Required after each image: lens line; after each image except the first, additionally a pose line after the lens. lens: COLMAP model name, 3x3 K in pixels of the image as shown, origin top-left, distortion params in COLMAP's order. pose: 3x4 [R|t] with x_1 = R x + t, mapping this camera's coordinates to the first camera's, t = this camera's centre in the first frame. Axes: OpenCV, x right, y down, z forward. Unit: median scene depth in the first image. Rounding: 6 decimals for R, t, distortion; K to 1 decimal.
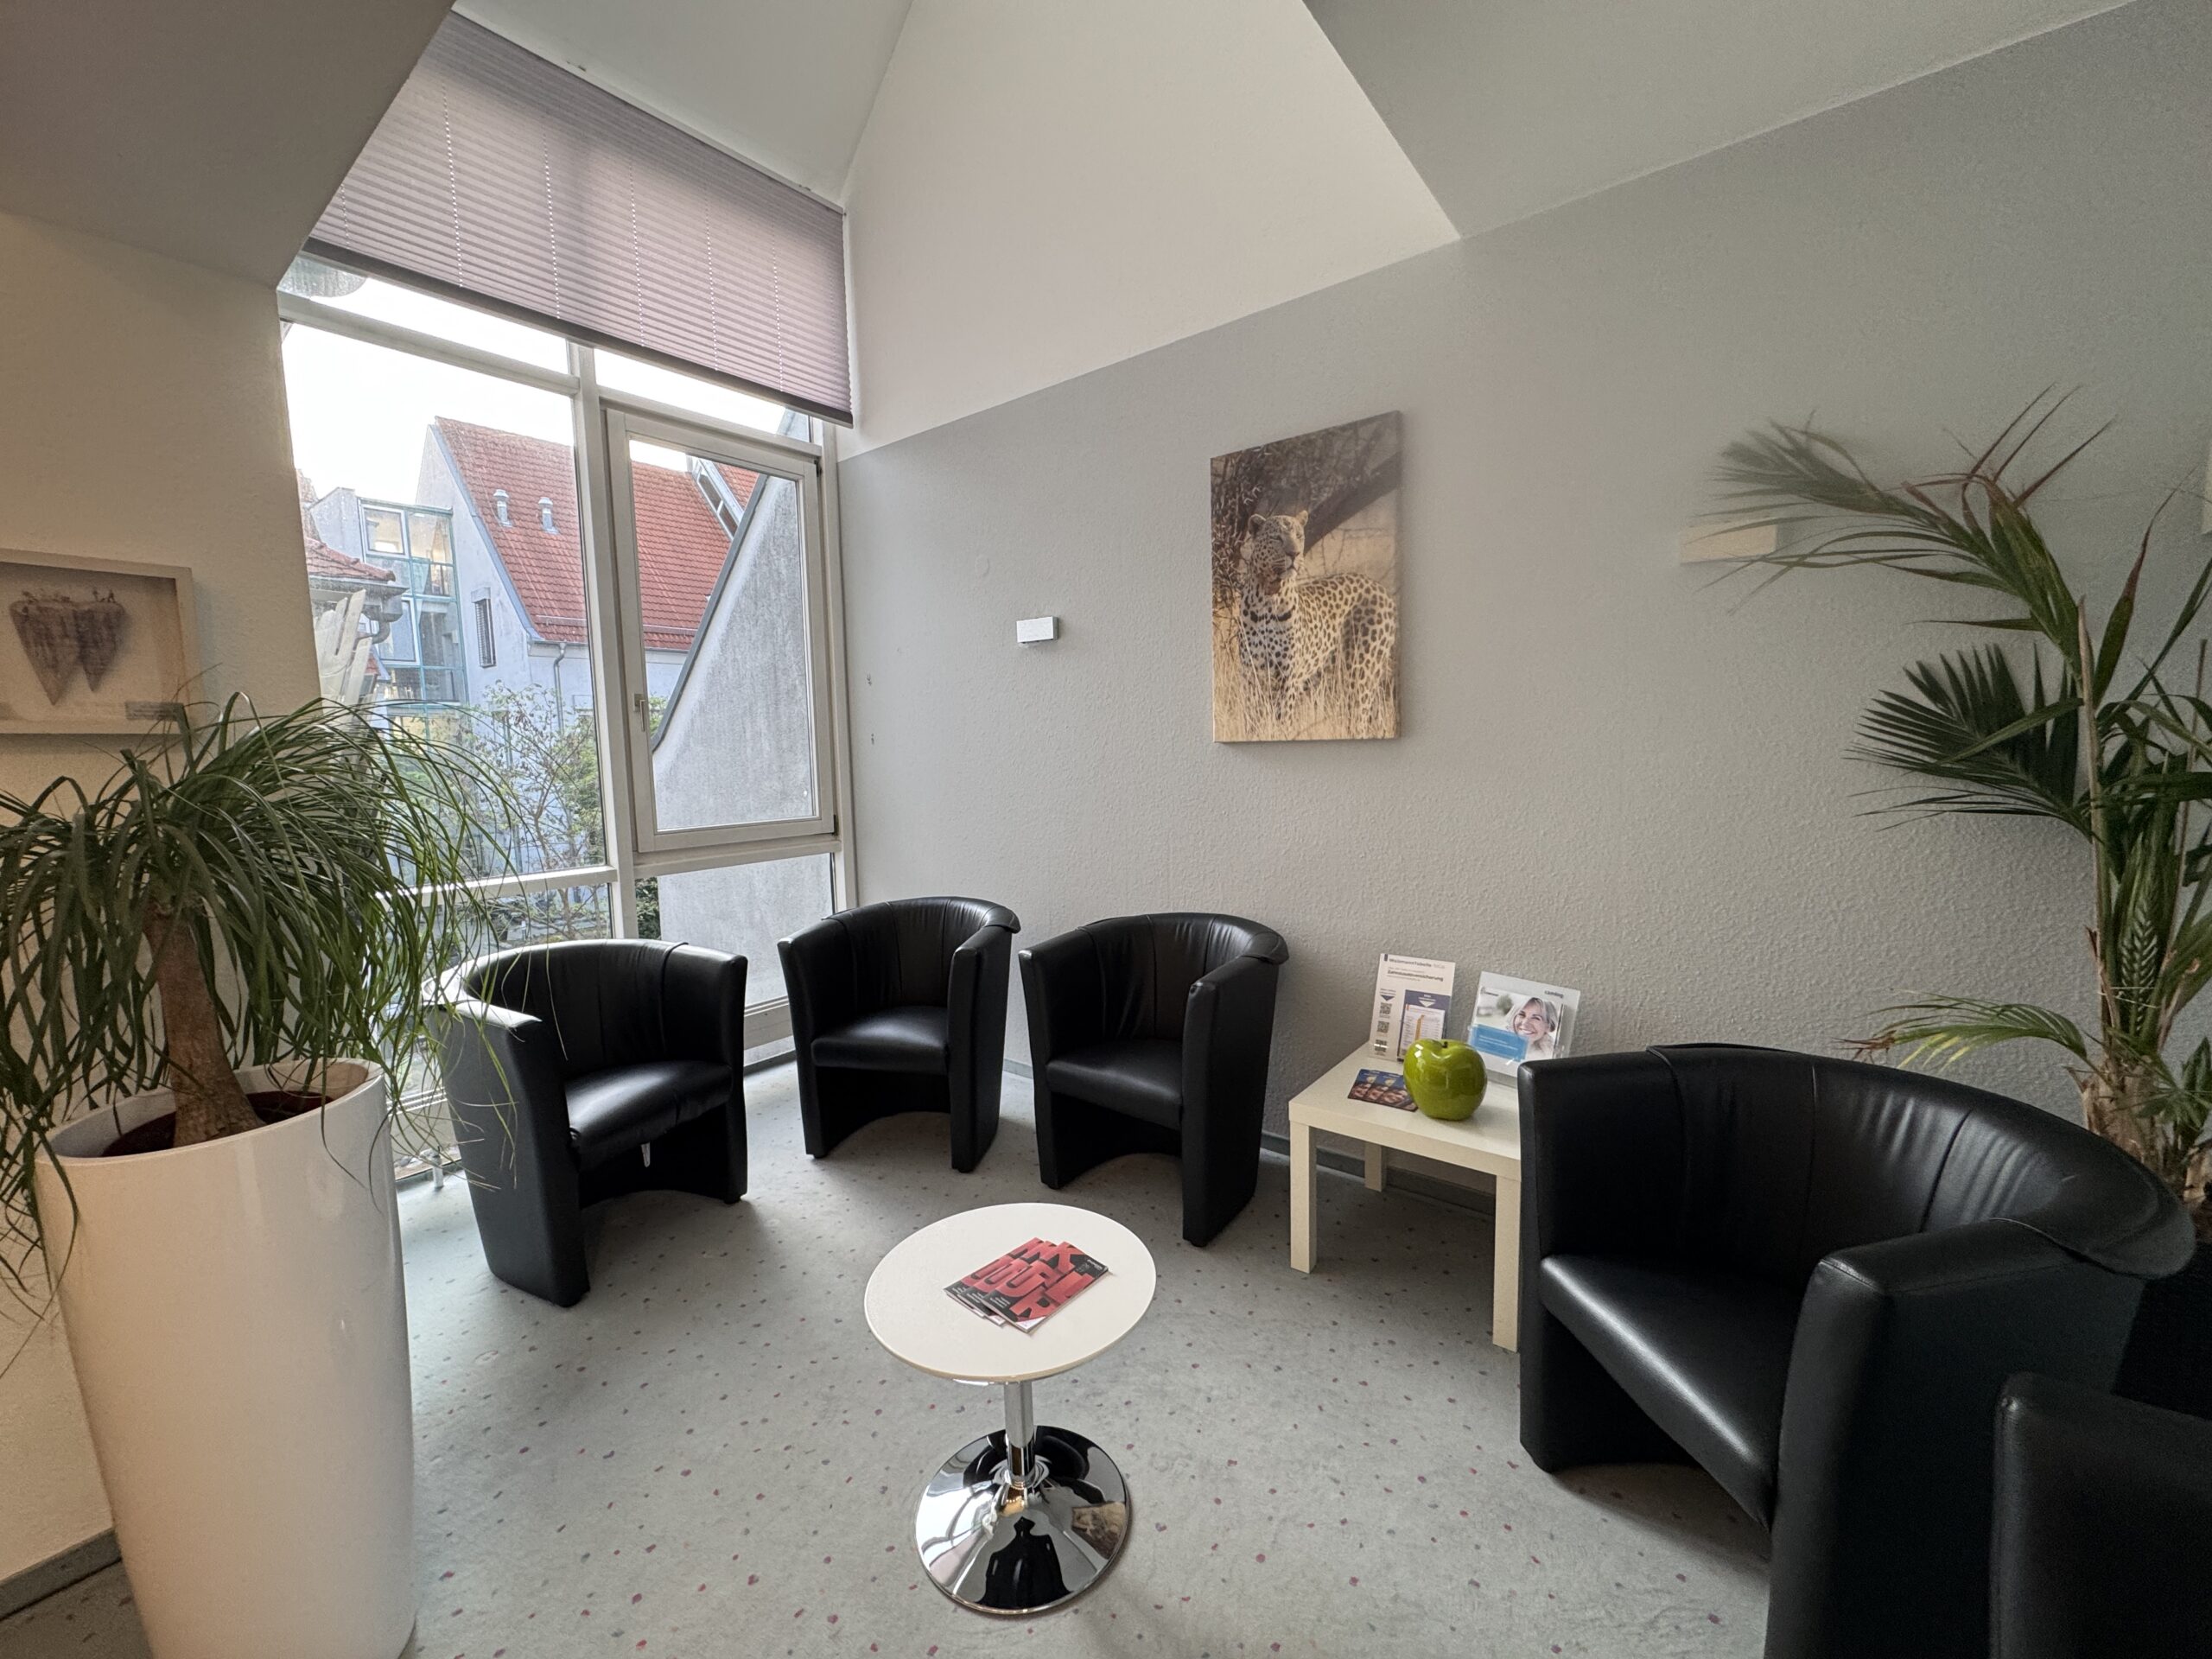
lens RADIAL K [[876.3, 0, 1106.3], [0, 876.3, 818.6], [0, 0, 1]] dist [0.001136, 0.000001]
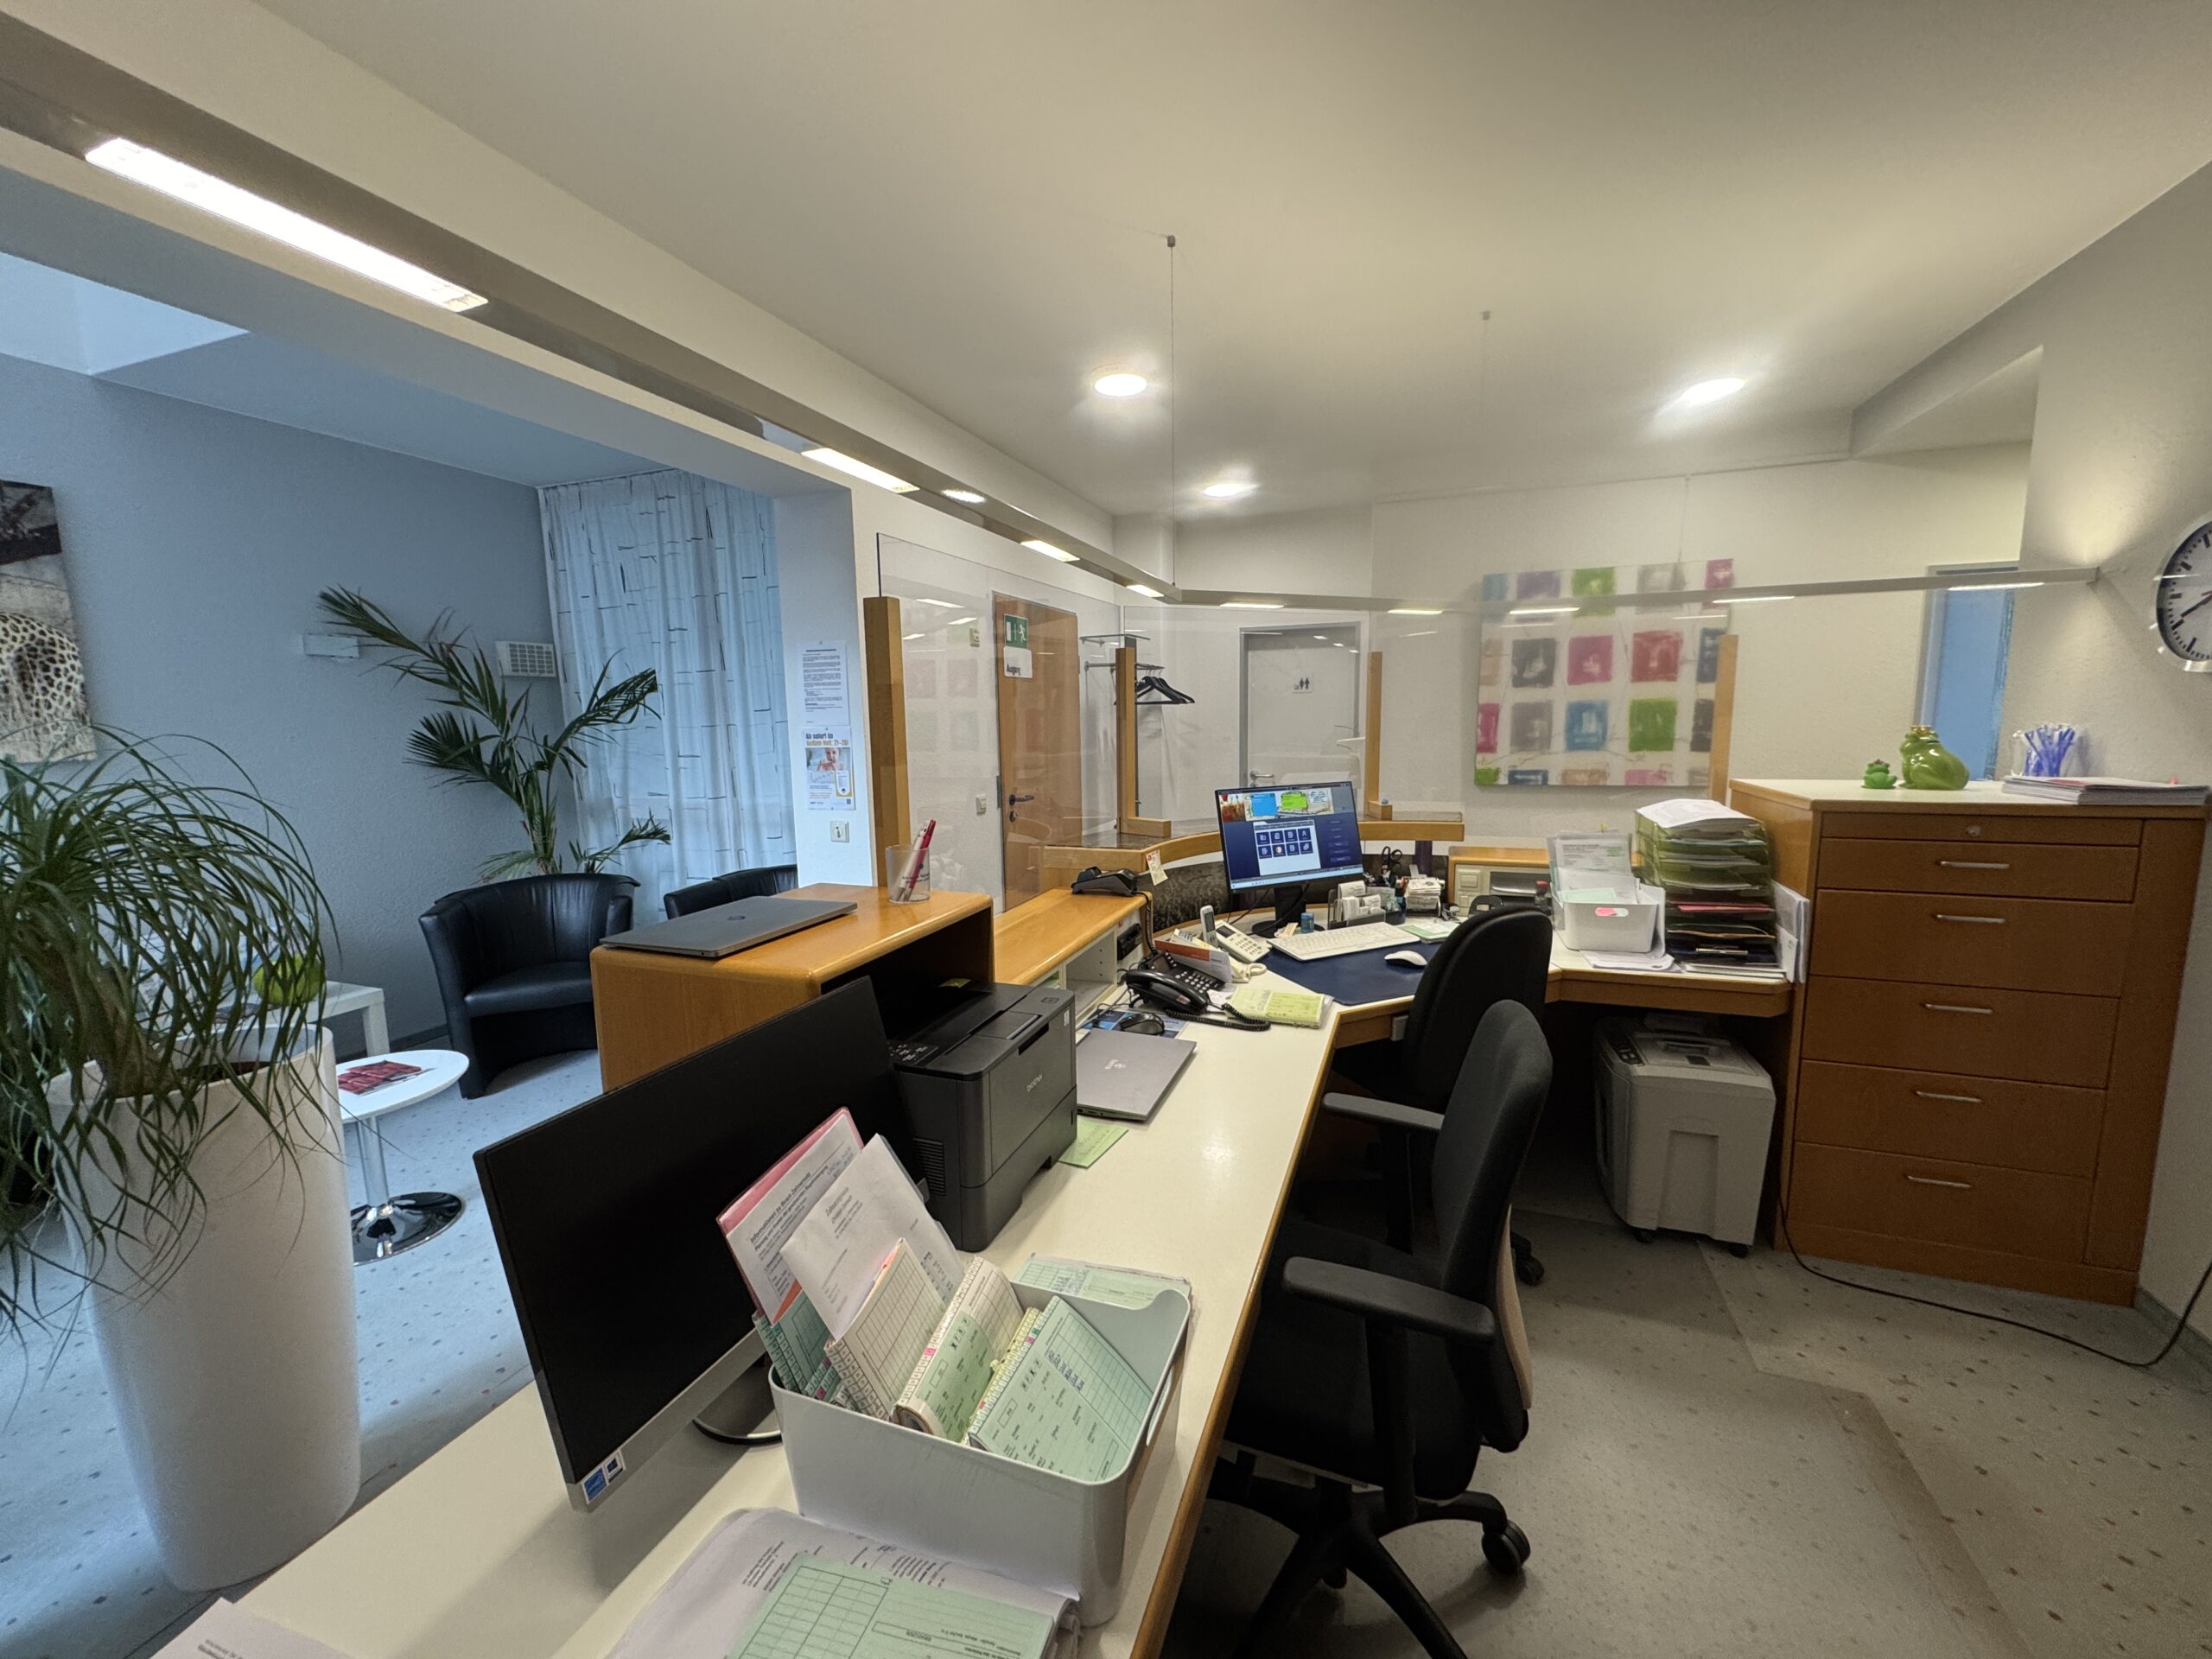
lens RADIAL K [[876.3, 0, 1103.7], [0, 876.3, 830.9], [0, 0, 1]] dist [0.001136, 0.000001]
pose [[-0.293948, -0.094359, 0.951152, -1.254058], [0.113192, 0.984676, 0.132666, 0.001873], [-0.949095, 0.146659, -0.278763, 0.032580]]
